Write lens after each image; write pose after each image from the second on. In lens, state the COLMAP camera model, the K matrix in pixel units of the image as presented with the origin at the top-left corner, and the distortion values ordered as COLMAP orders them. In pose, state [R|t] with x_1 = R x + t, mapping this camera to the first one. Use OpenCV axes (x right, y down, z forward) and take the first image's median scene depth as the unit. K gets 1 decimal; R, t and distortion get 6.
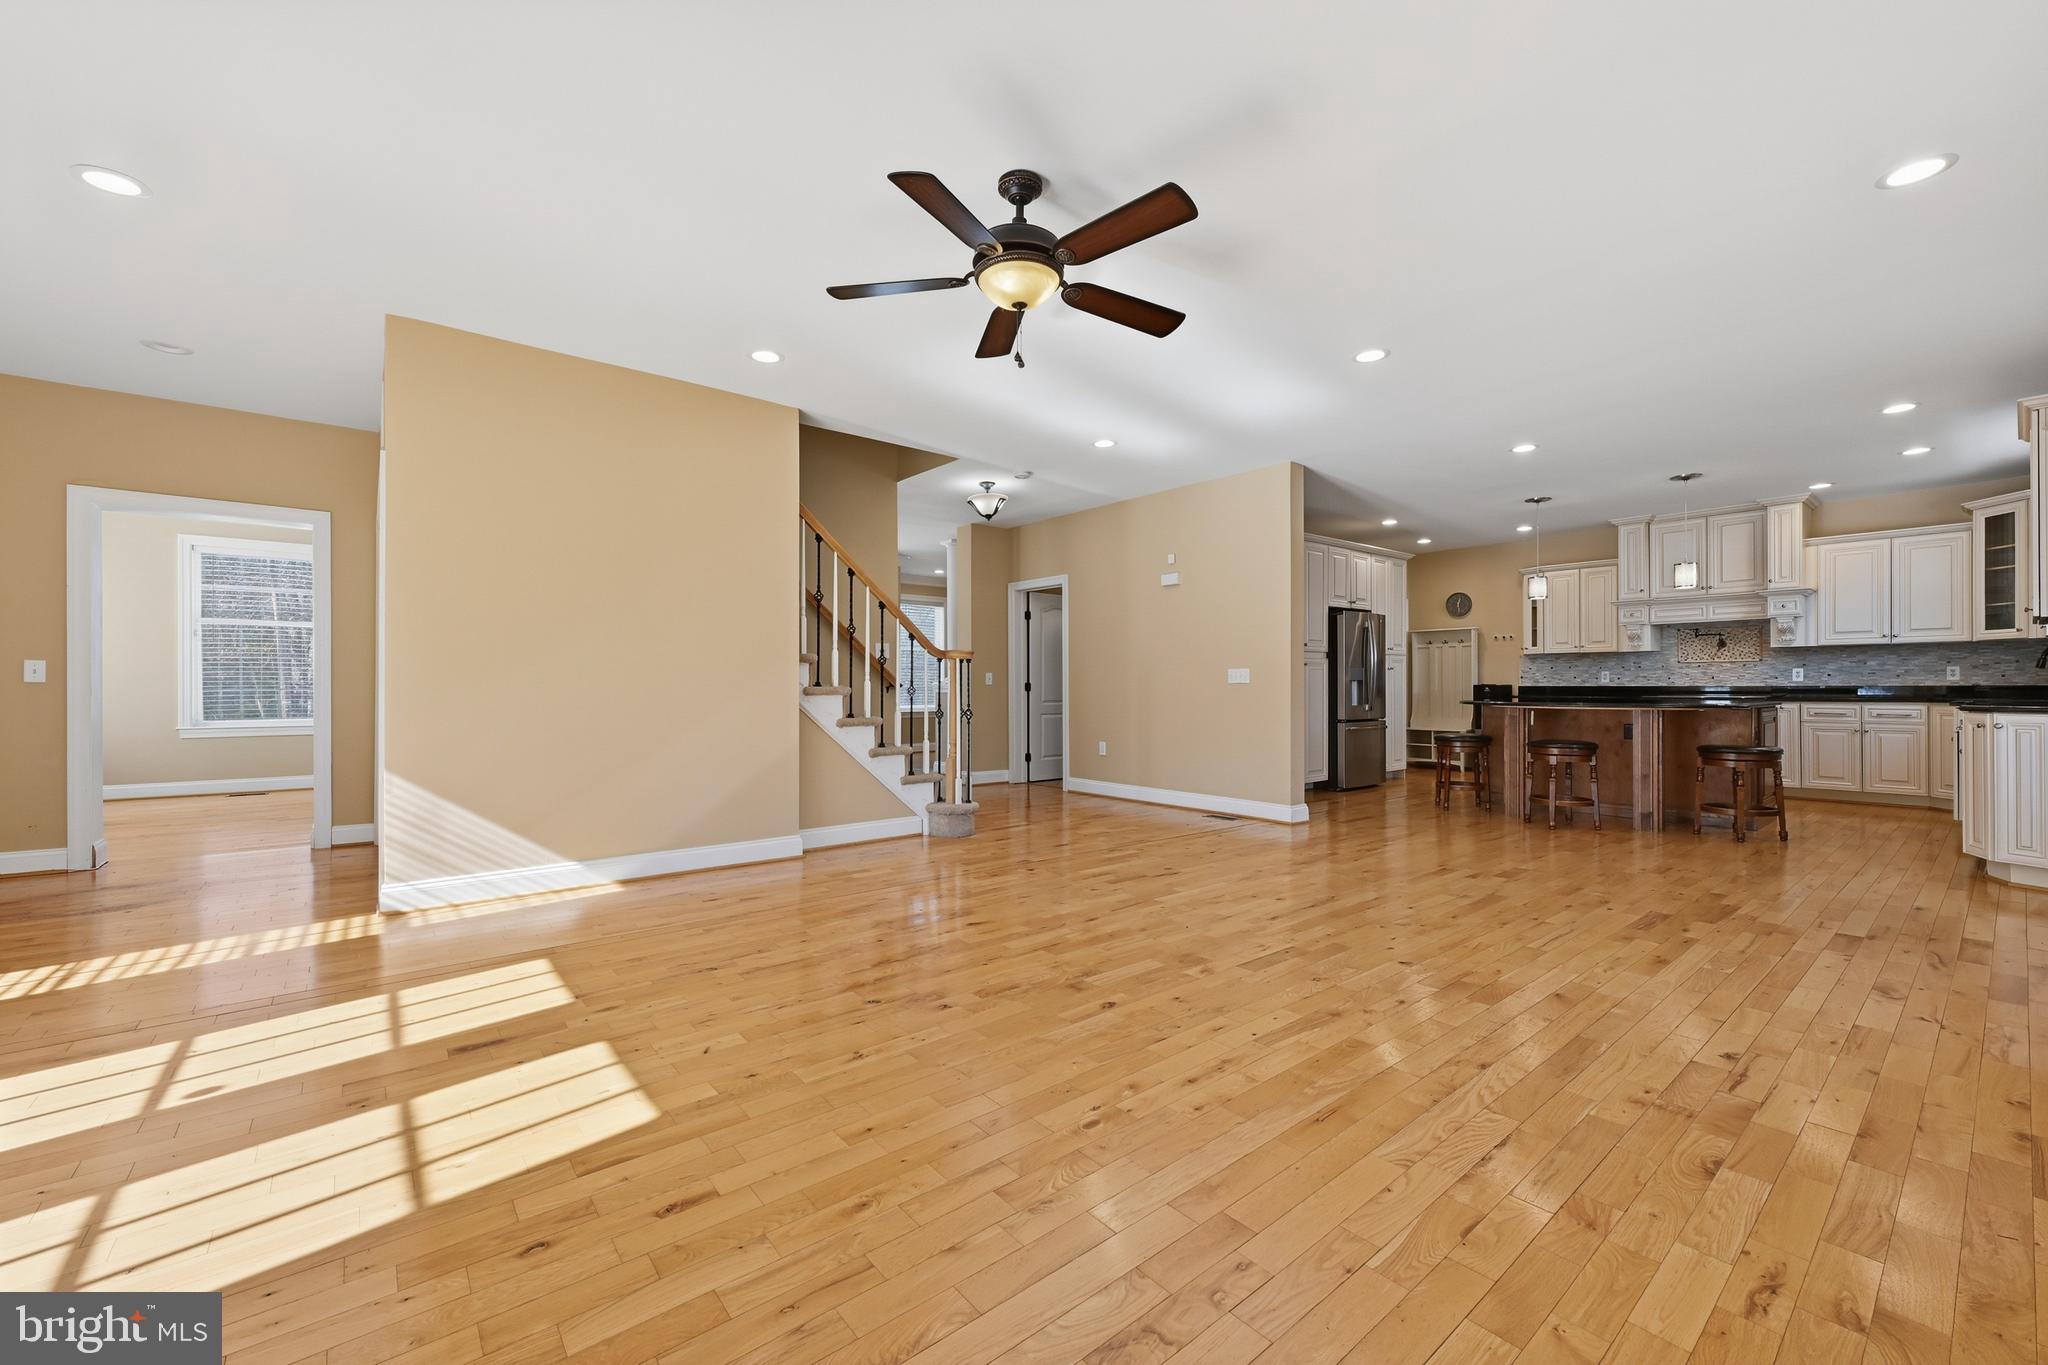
lens RADIAL K [[818.4, 0, 1024.5], [0, 818.4, 686.6], [0, 0, 1]] dist [-0.000118, -0.000086]
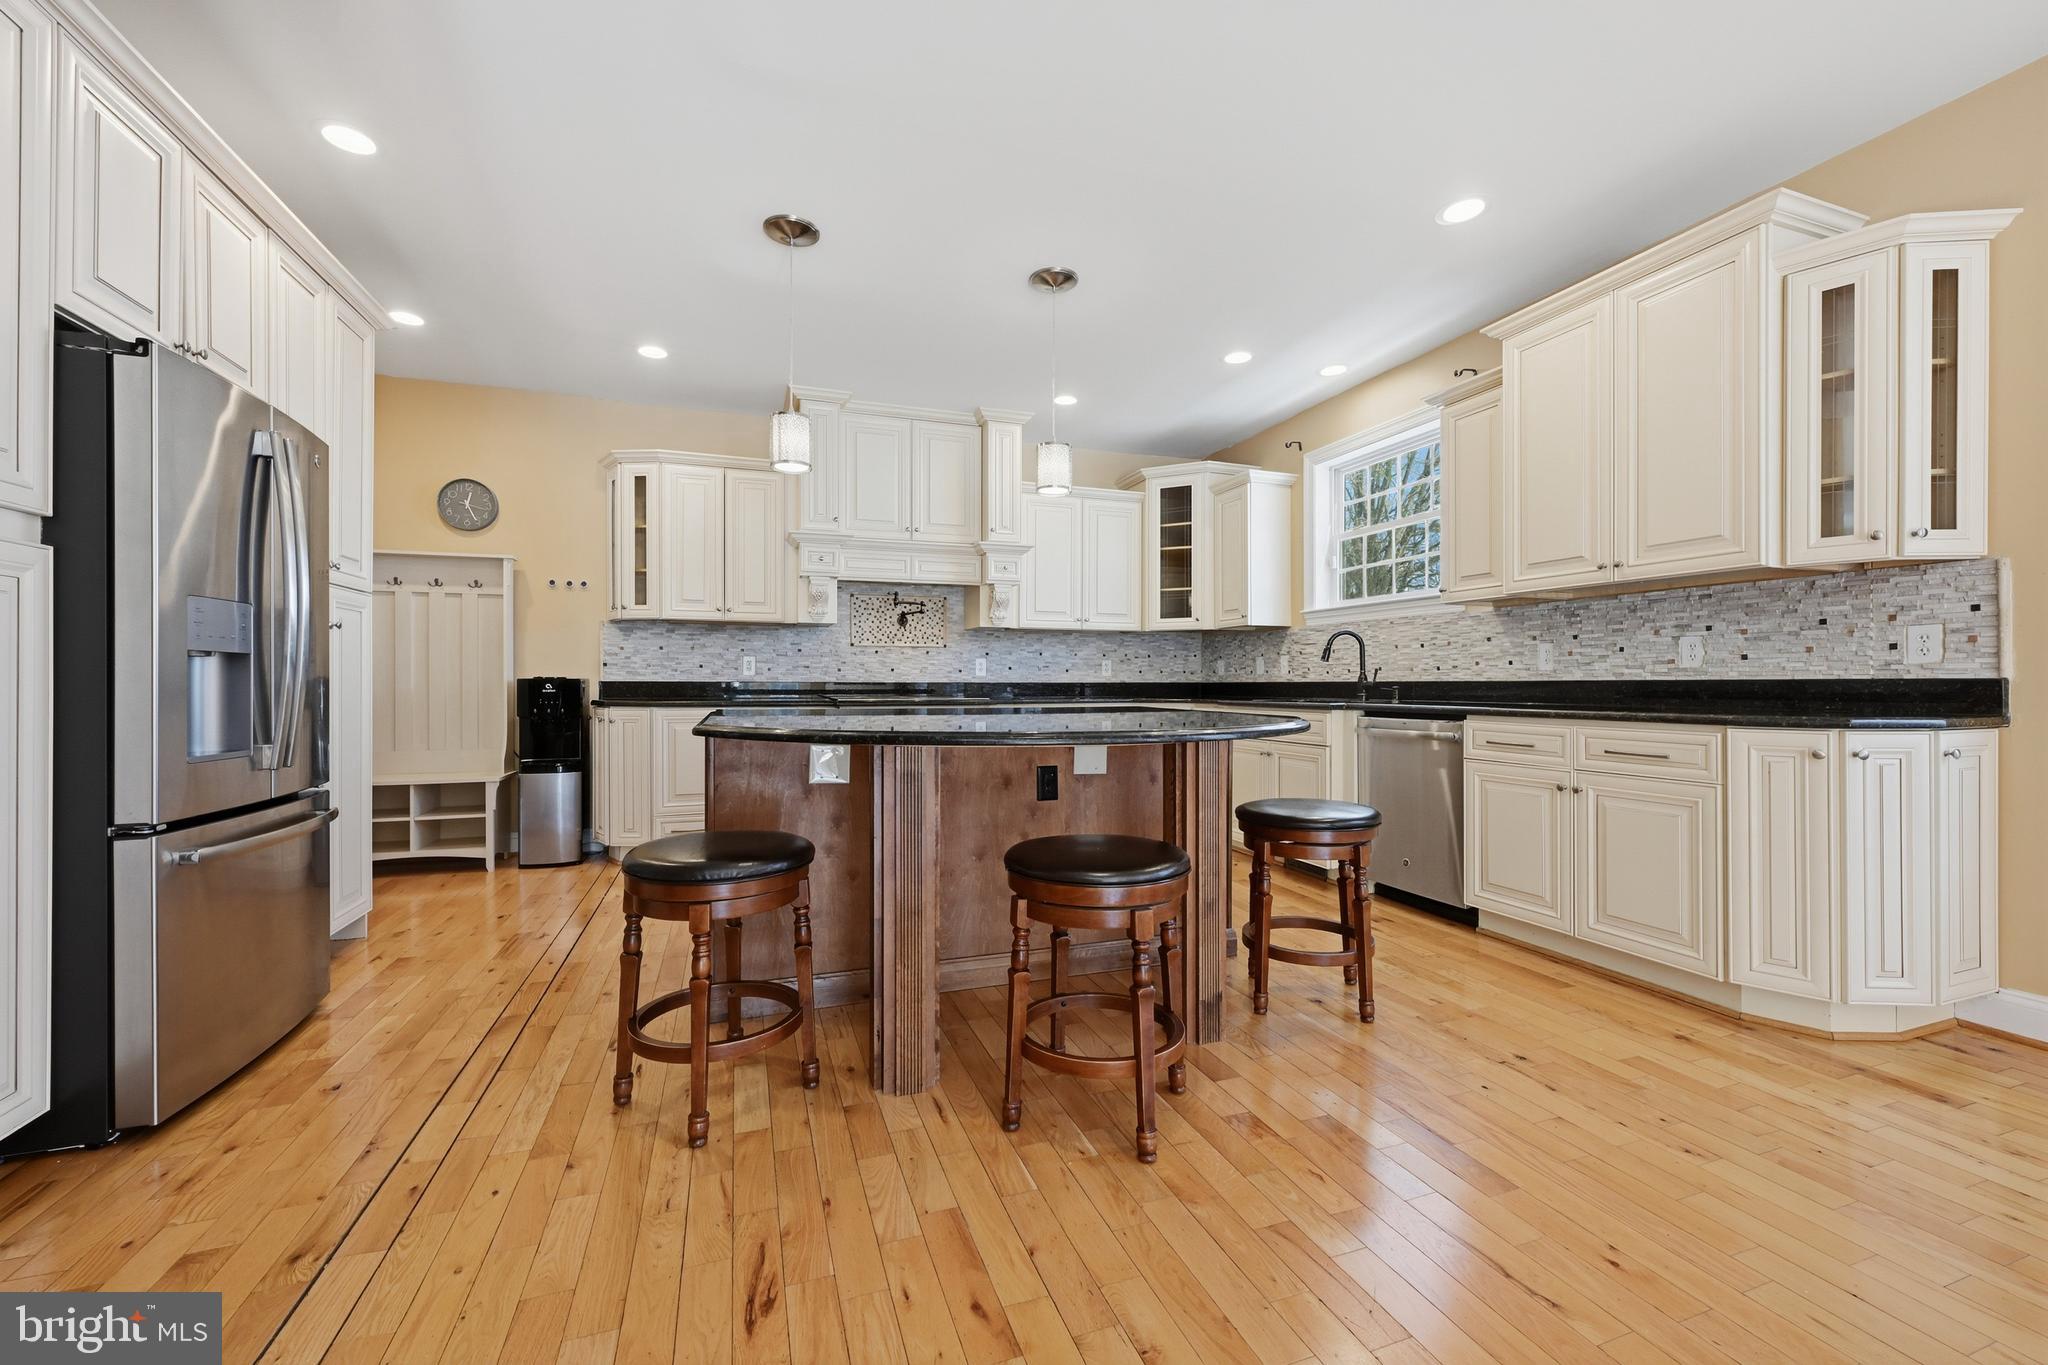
lens RADIAL K [[818.4, 0, 1024.5], [0, 818.4, 686.6], [0, 0, 1]] dist [-0.000118, -0.000086]
pose [[0.346682, 0.001276, 0.937982, 0.256903], [-0.002821, 0.999996, -0.000318, 0.002754], [-0.937978, -0.002536, 0.346684, 0.682712]]
